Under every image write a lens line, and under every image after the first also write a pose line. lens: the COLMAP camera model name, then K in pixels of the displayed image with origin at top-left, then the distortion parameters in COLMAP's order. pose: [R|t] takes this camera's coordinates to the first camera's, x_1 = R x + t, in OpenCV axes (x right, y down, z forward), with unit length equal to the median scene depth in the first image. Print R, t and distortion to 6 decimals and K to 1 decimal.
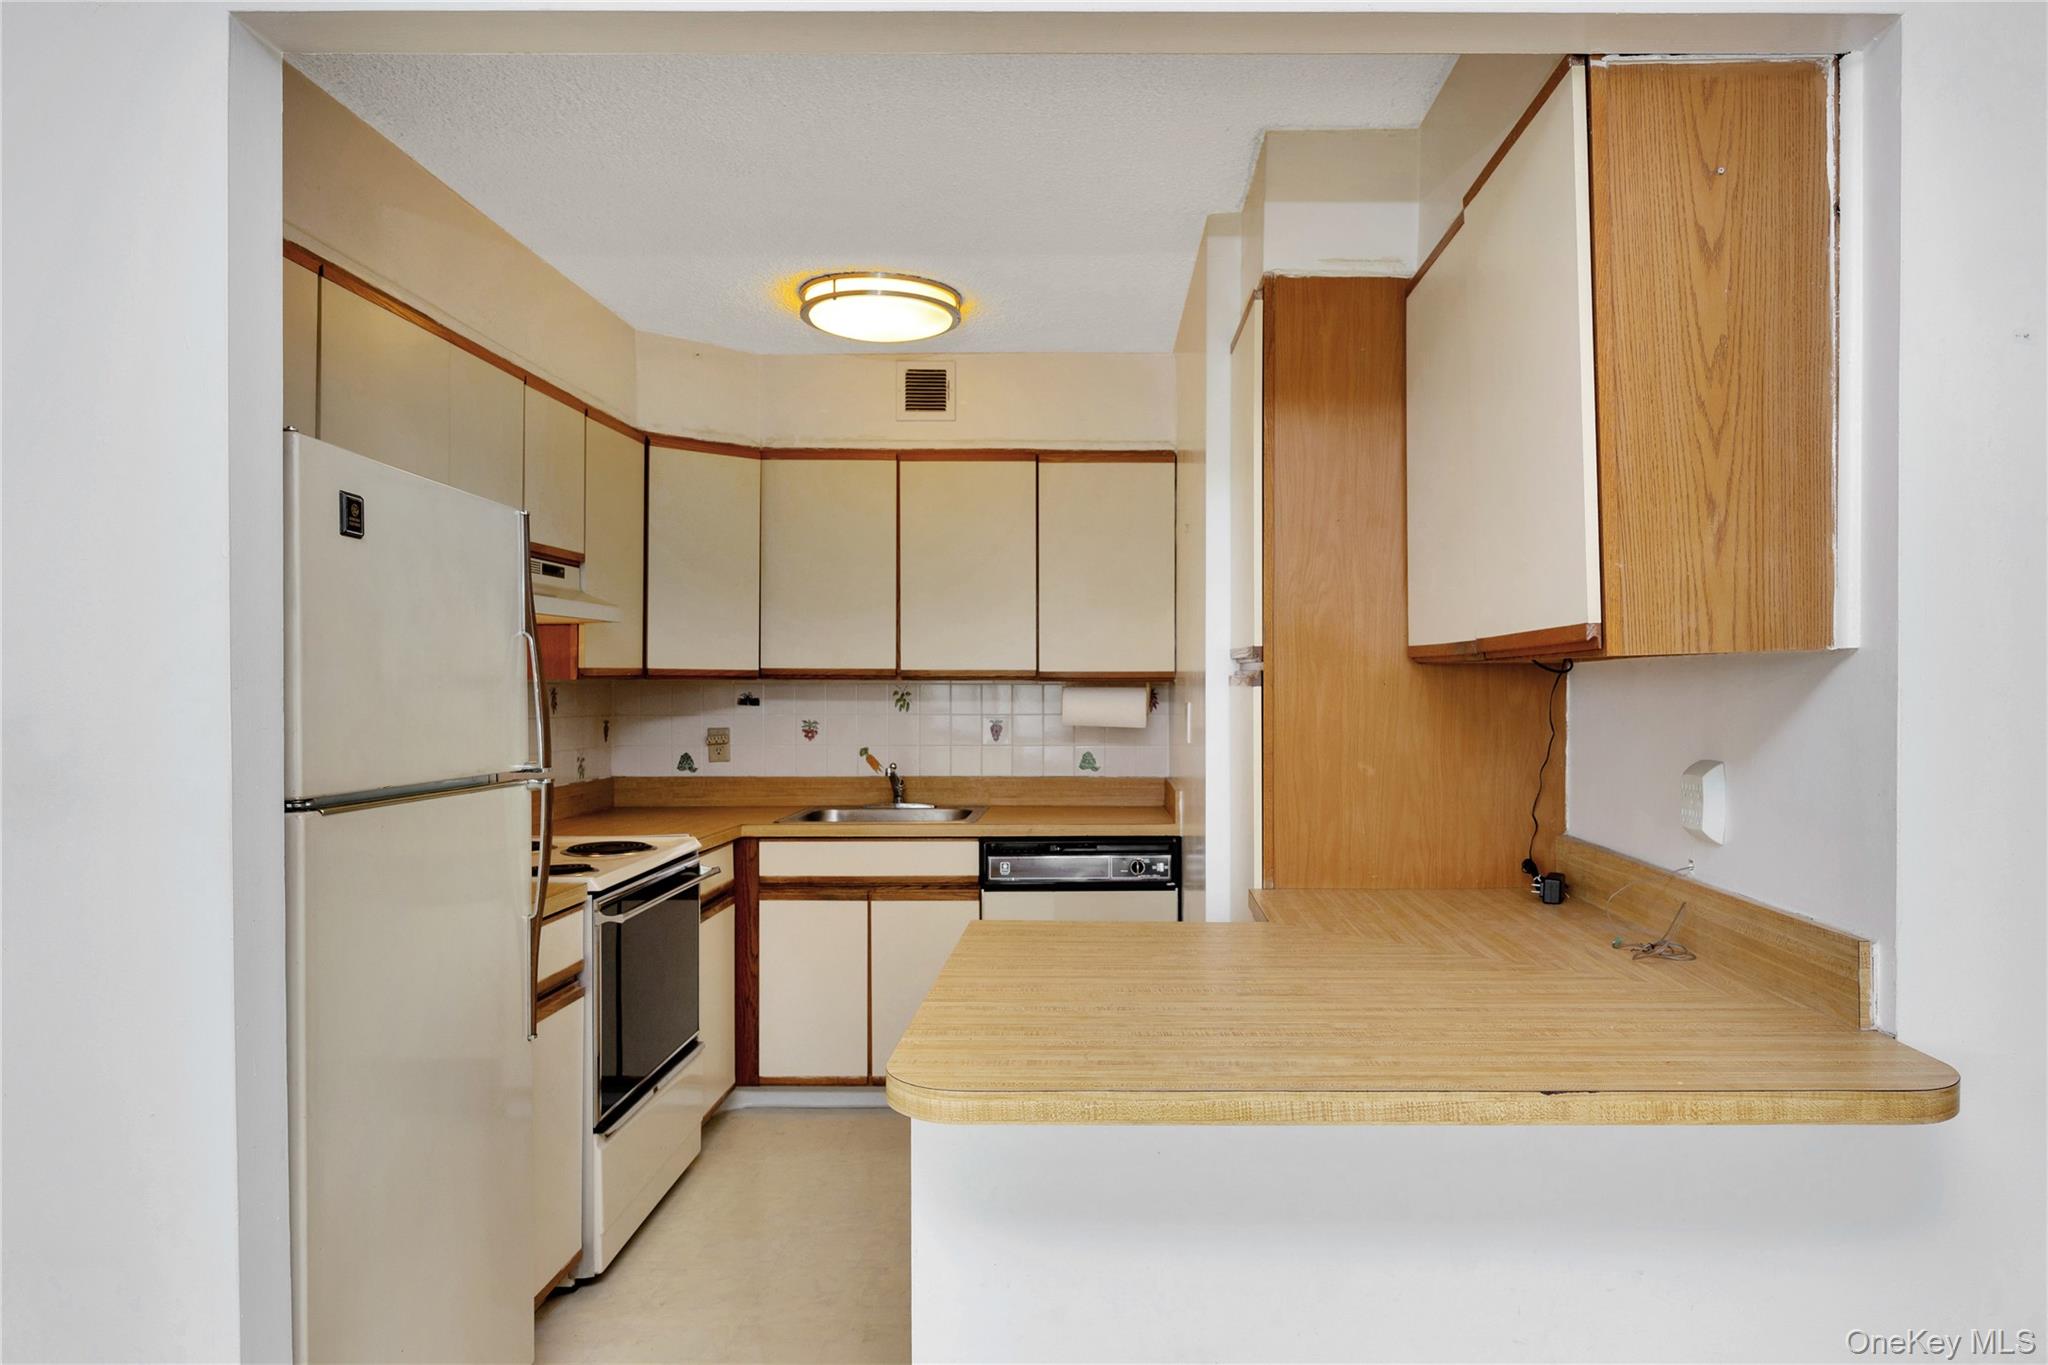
lens RADIAL K [[1272.1, 0, 1024.0], [0, 1272.1, 682.5], [0, 0, 1]] dist [-0.004061, -0.000727]
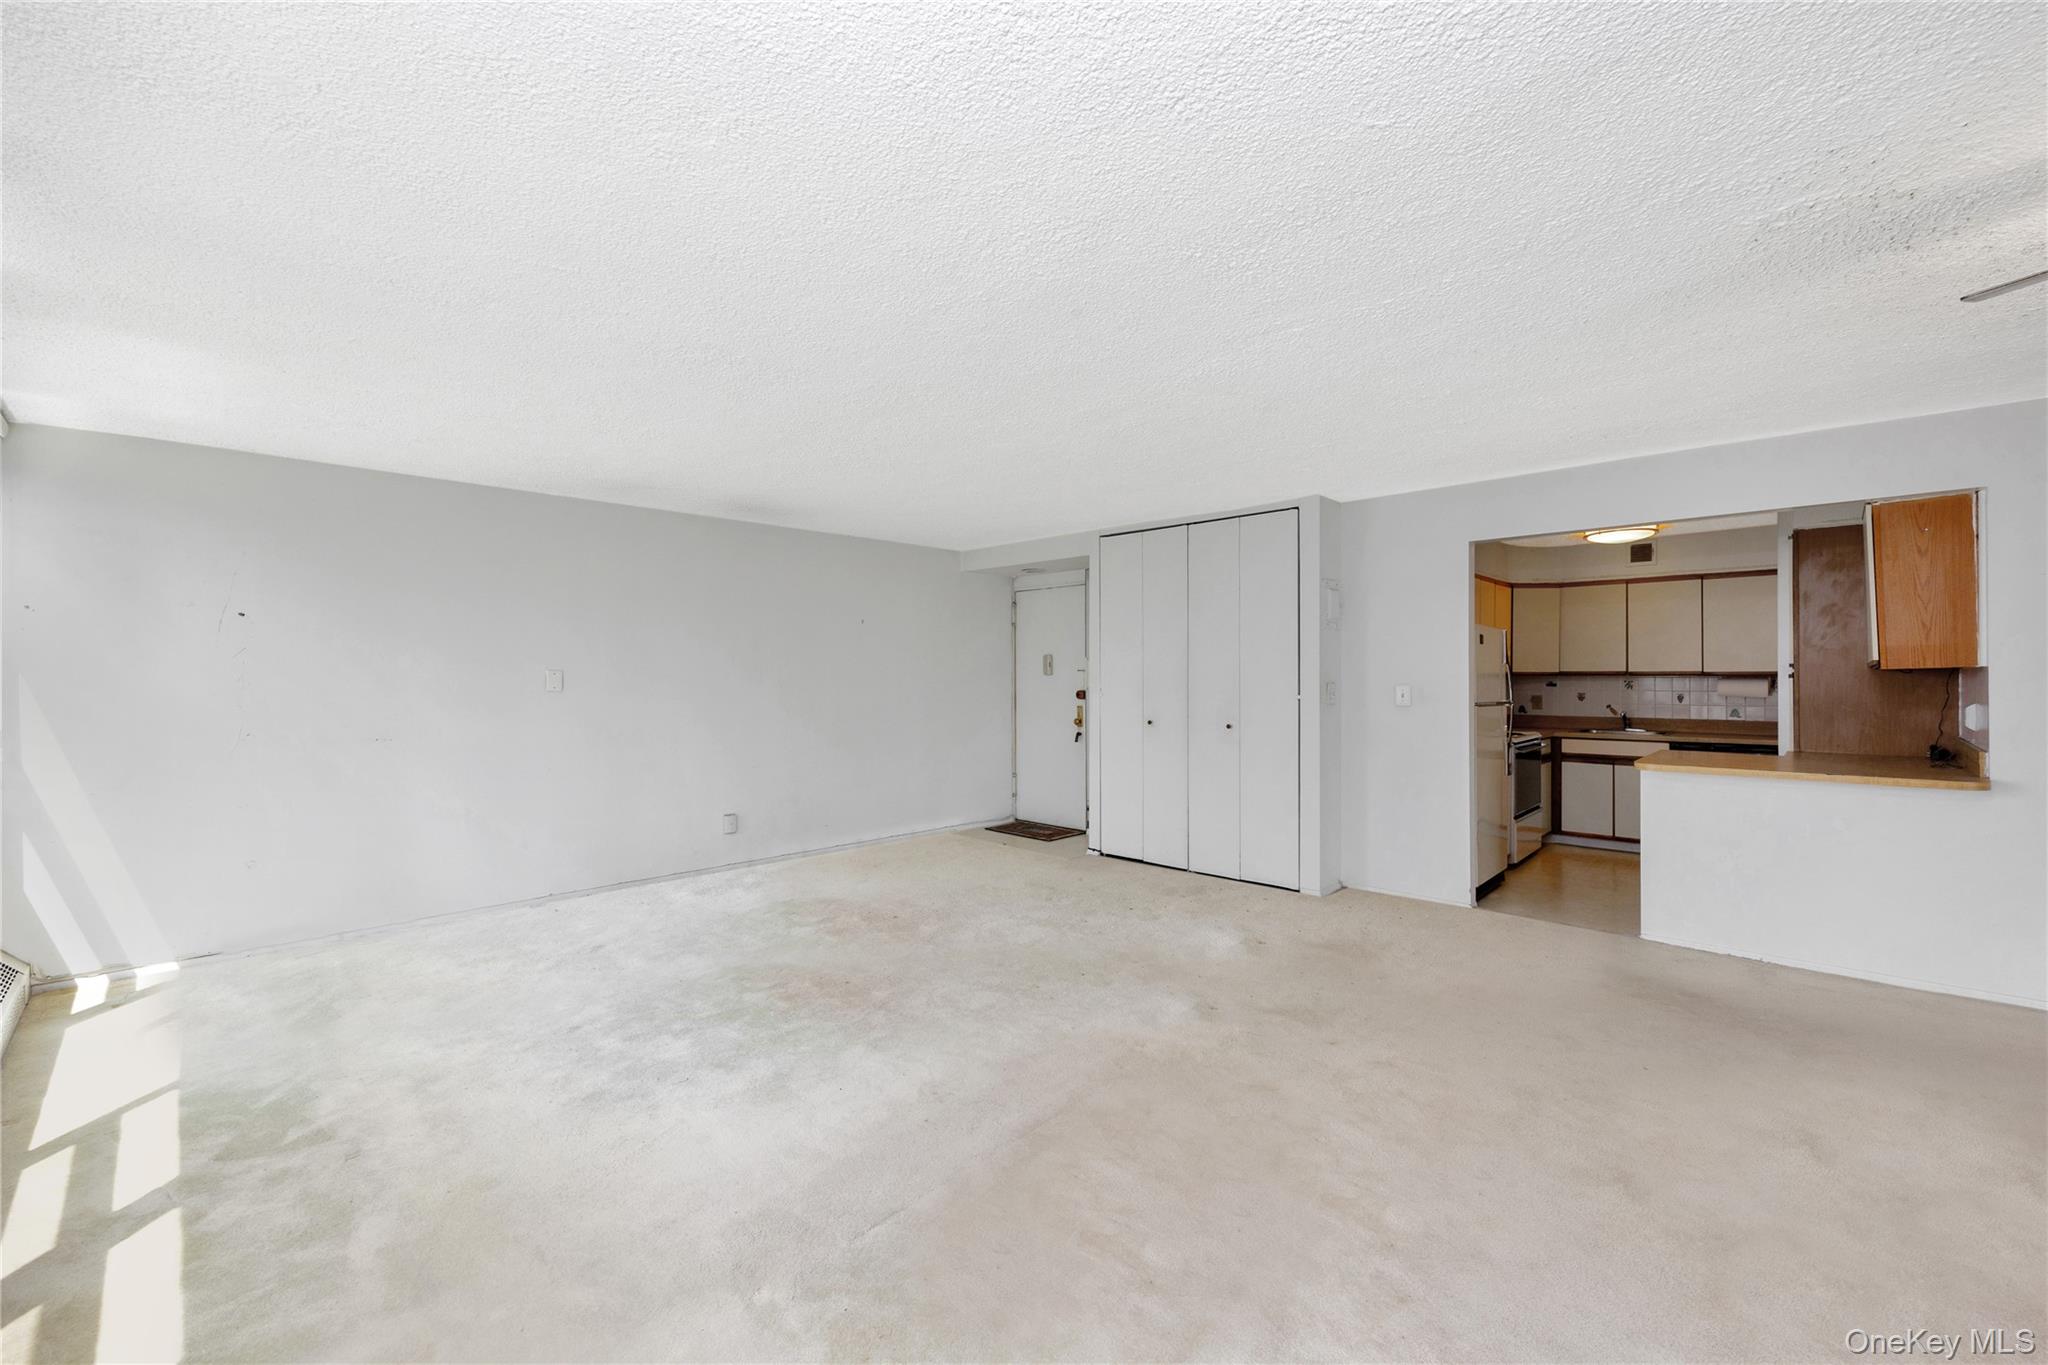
lens RADIAL K [[828.7, 0, 1026.2], [0, 828.7, 675.2], [0, 0, 1]] dist [-0.000940, -0.000138]
pose [[0.757768, -0.002675, -0.652519, 0.062126], [-0.000052, 0.999991, -0.004161, 0.003310], [0.652524, 0.003187, 0.757761, -0.938986]]
